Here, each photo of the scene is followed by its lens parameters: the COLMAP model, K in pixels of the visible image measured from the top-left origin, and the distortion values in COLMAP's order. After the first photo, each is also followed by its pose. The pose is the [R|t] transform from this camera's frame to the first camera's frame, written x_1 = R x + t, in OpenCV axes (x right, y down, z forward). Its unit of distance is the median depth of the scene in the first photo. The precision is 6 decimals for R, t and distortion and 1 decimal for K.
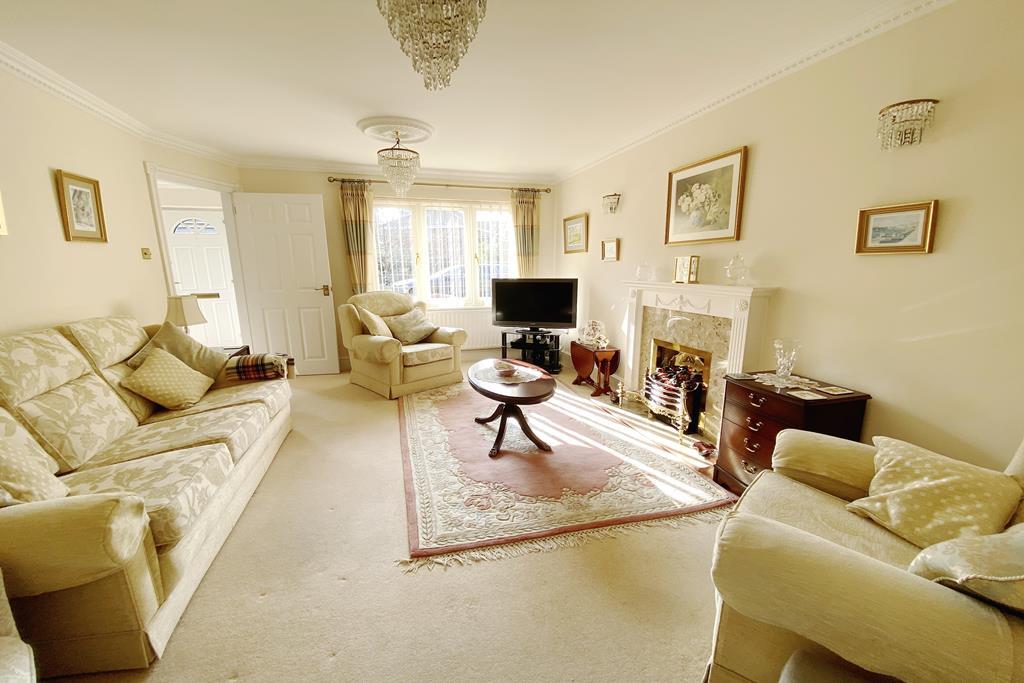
lens RADIAL K [[411.6, 0, 507.9], [0, 411.6, 355.9], [0, 0, 1]] dist [0.040719, -0.030263]
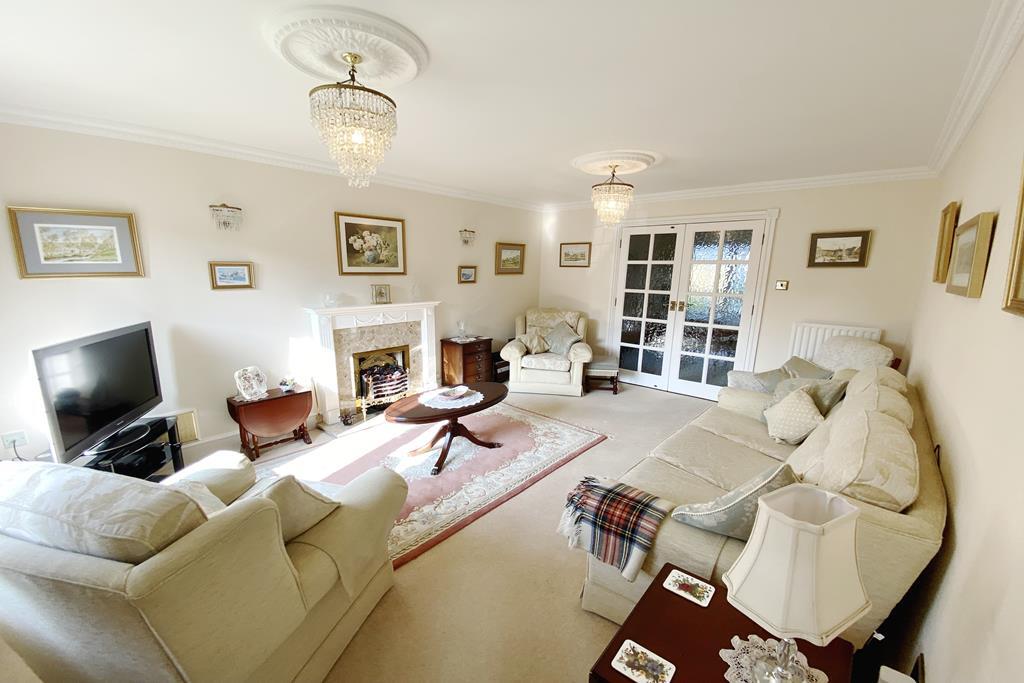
lens RADIAL K [[411.6, 0, 507.9], [0, 411.6, 355.9], [0, 0, 1]] dist [0.040719, -0.030263]
pose [[-0.550256, -0.183911, 0.814491, -0.952902], [0.162981, 0.933025, 0.320783, -0.387032], [-0.818936, 0.309259, -0.483428, 1.379731]]
